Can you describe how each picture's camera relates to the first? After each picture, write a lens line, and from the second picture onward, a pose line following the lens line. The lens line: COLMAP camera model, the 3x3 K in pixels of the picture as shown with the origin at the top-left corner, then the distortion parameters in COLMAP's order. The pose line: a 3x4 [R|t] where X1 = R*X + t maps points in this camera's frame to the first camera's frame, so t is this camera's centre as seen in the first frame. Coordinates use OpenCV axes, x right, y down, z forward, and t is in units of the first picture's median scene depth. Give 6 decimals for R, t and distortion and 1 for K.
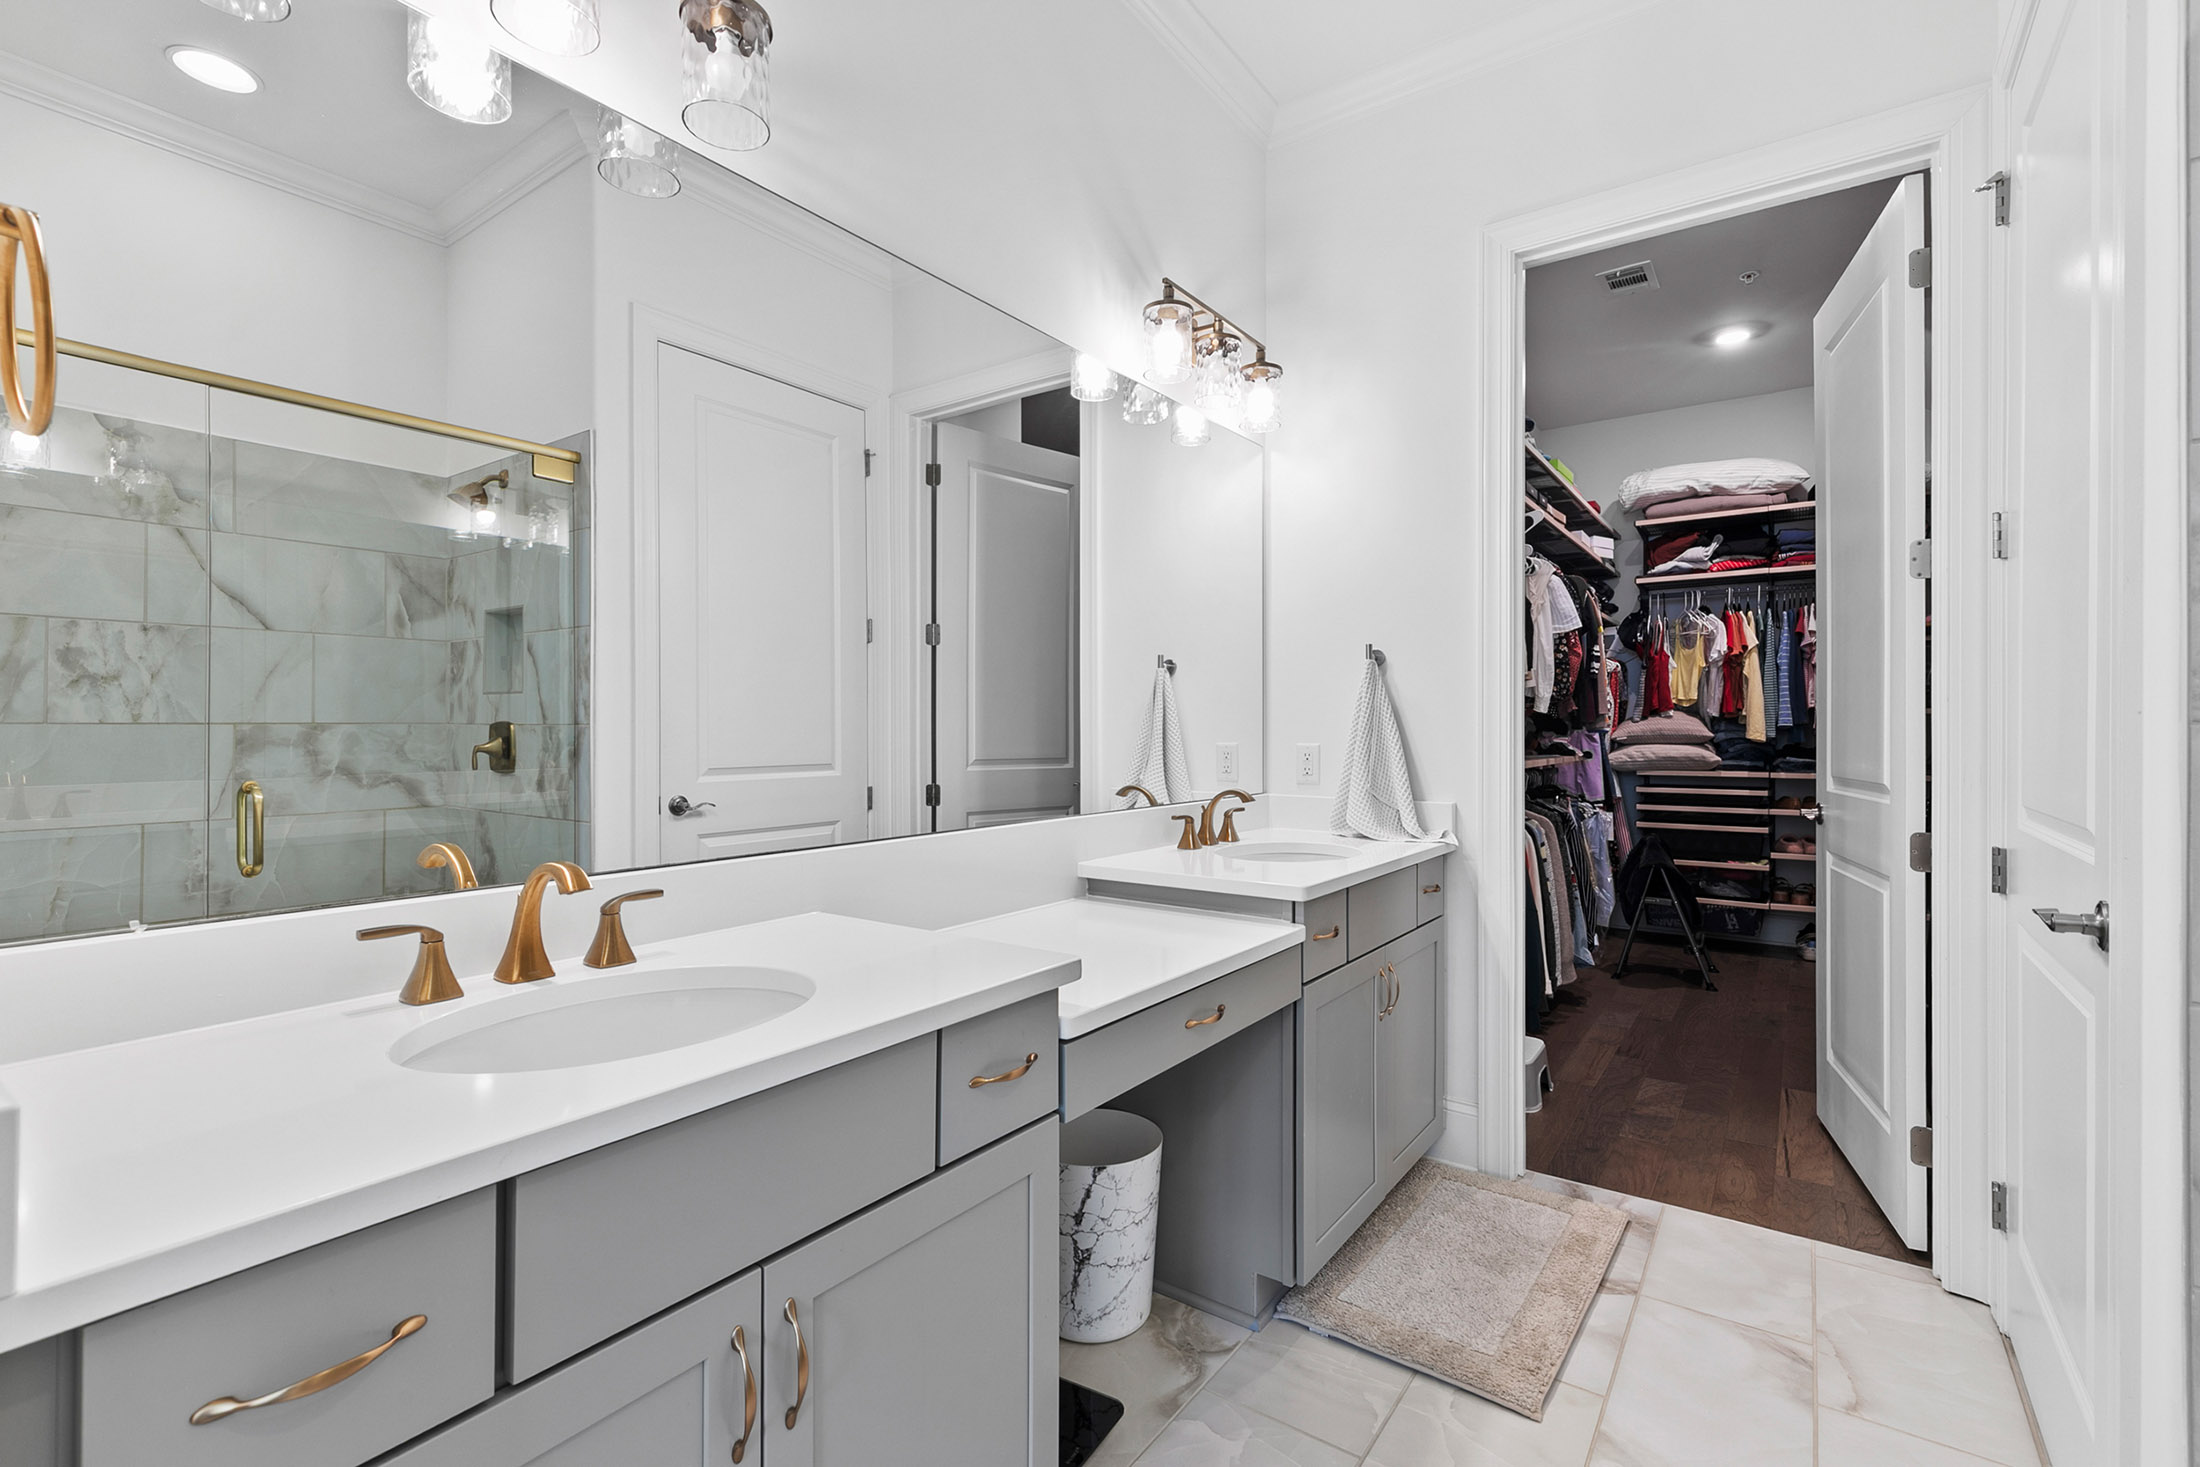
lens RADIAL K [[996.8, 0, 1110.9], [0, 996.8, 731.7], [0, 0, 1]] dist [0.007269, -0.001168]
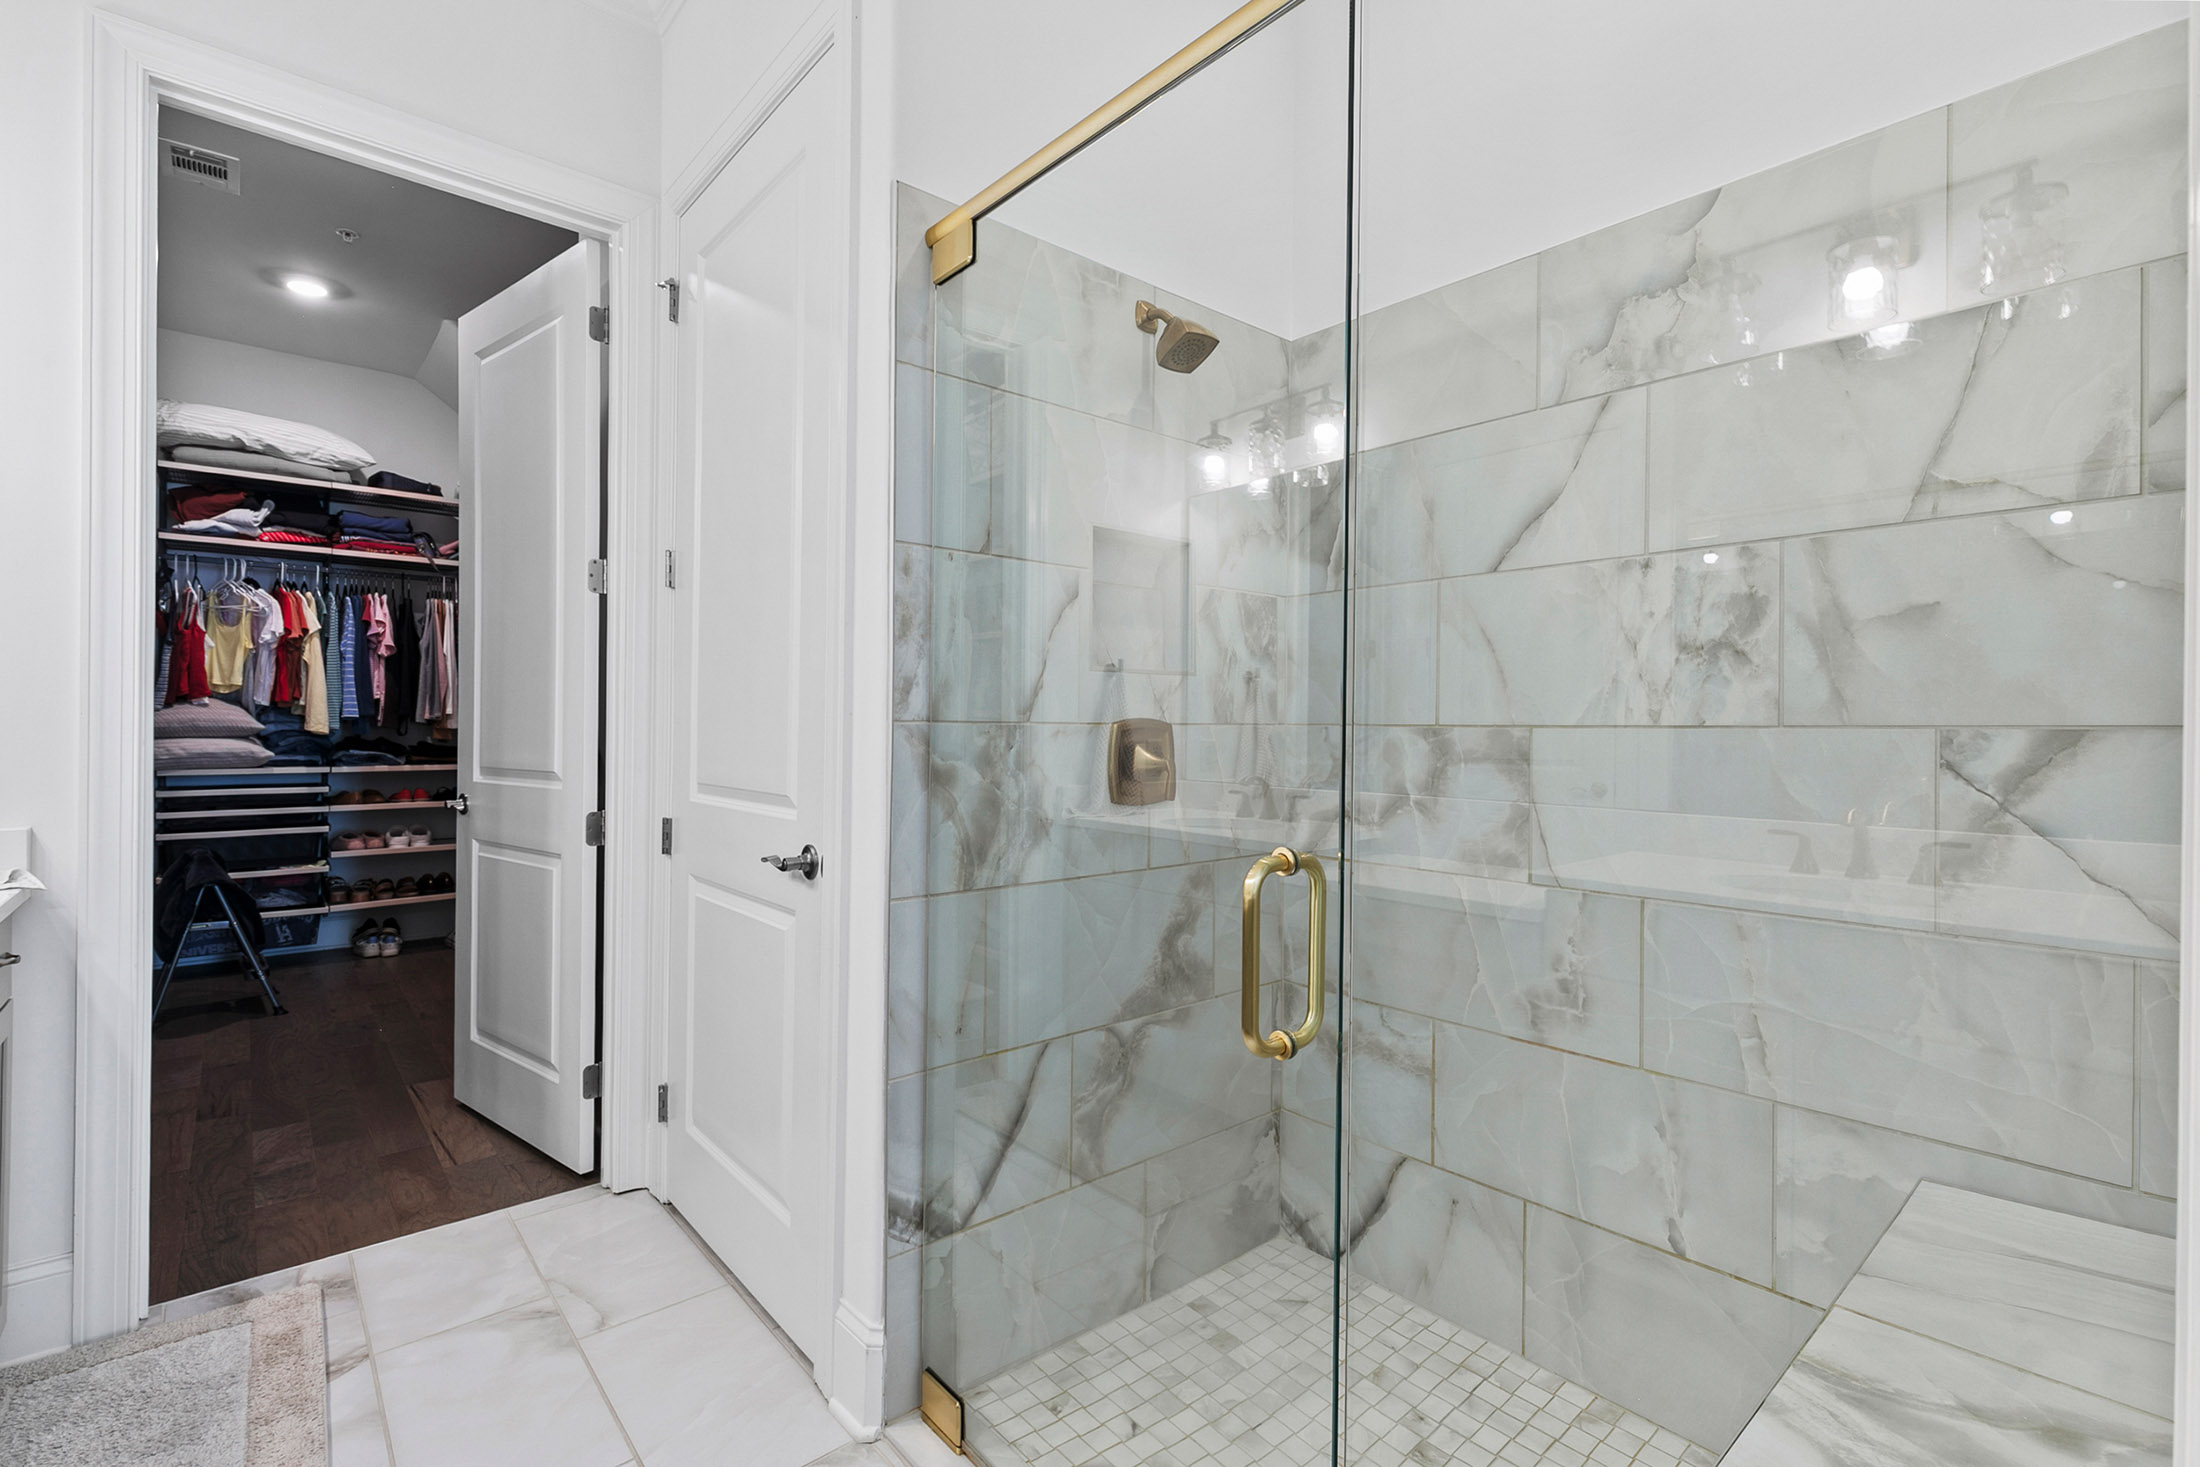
lens RADIAL K [[996.8, 0, 1103.3], [0, 996.8, 737.1], [0, 0, 1]] dist [0.007269, -0.001168]
pose [[0.232043, -0.009297, 0.972661, -0.139151], [-0.004786, 0.999931, 0.010699, -0.000803], [-0.972694, -0.007138, 0.231983, 0.123626]]
